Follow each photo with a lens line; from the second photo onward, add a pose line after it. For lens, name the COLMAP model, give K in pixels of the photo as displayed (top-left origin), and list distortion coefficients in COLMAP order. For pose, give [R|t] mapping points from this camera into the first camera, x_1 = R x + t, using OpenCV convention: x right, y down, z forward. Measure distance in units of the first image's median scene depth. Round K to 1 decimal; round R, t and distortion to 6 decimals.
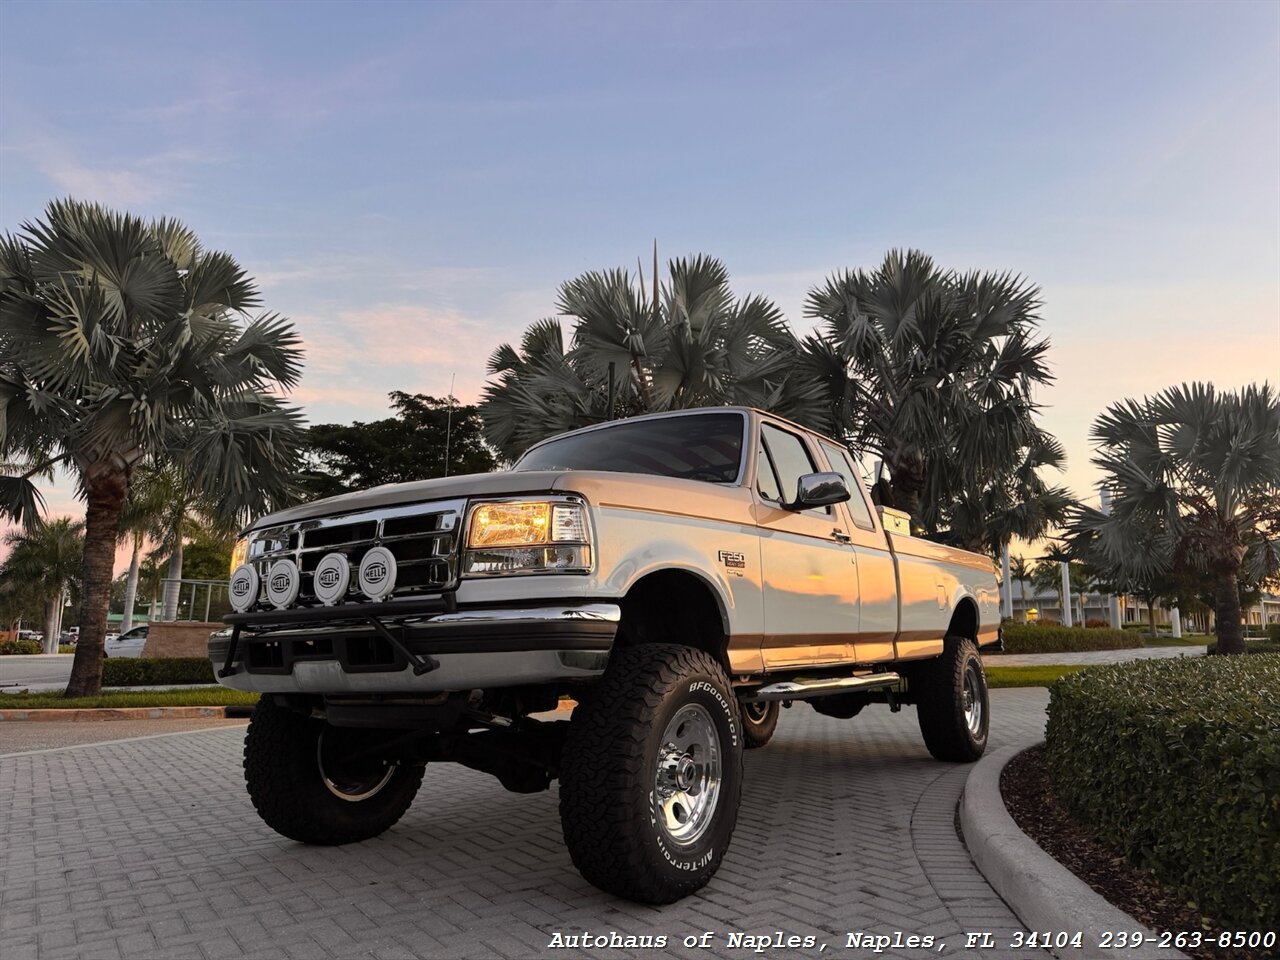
lens RADIAL K [[912.8, 0, 642.2], [0, 912.8, 477.9], [0, 0, 1]] dist [0.050659, -0.081236]
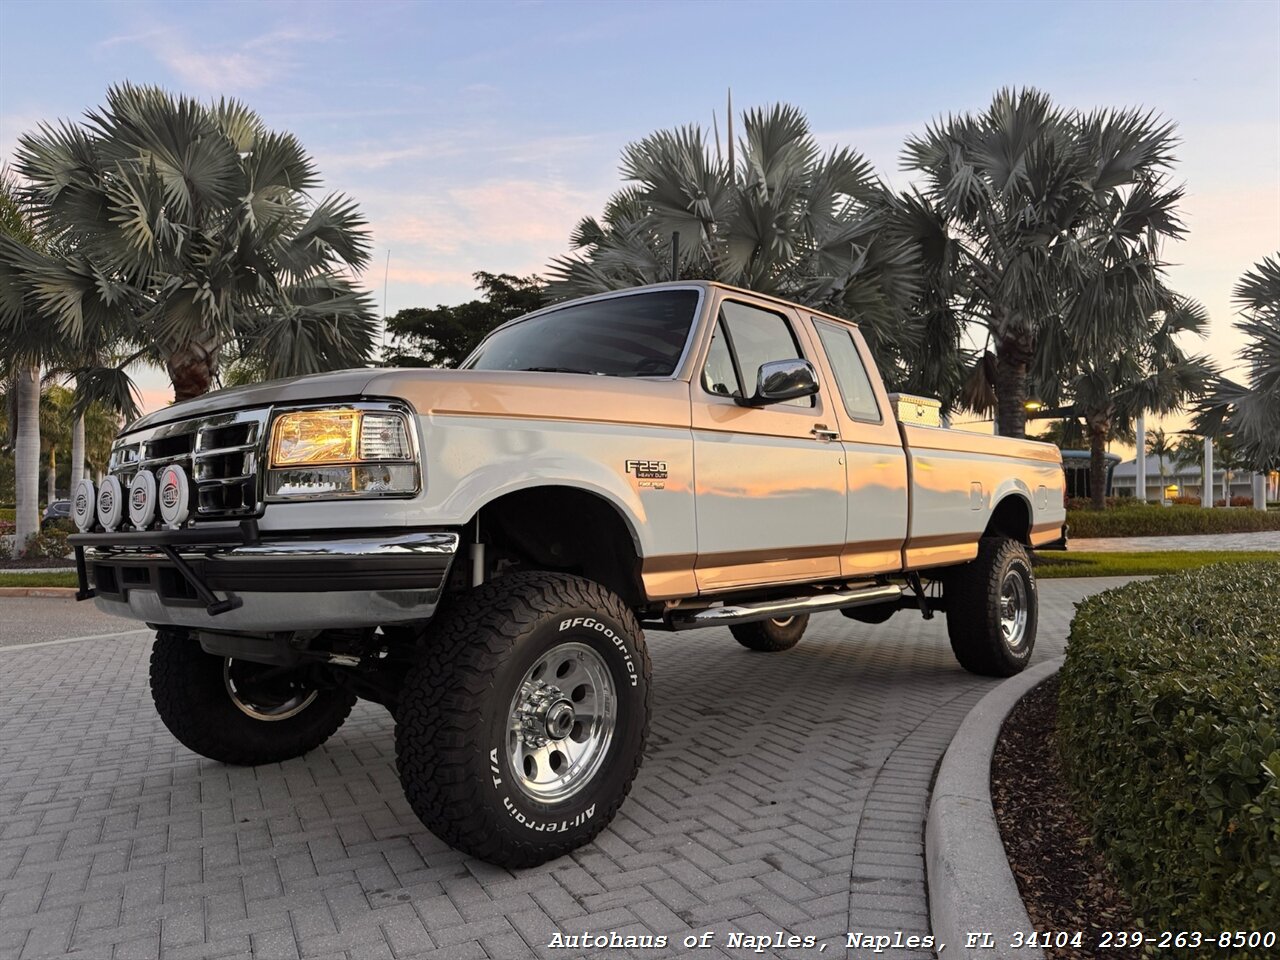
lens RADIAL K [[945.9, 0, 590.6], [0, 945.9, 493.1], [0, 0, 1]] dist [0.047053, -0.089936]
pose [[0.991208, -0.002626, -0.132290, 0.080515], [0.021295, 0.989936, 0.139907, -0.005775], [0.130591, -0.141495, 0.981288, 0.066643]]
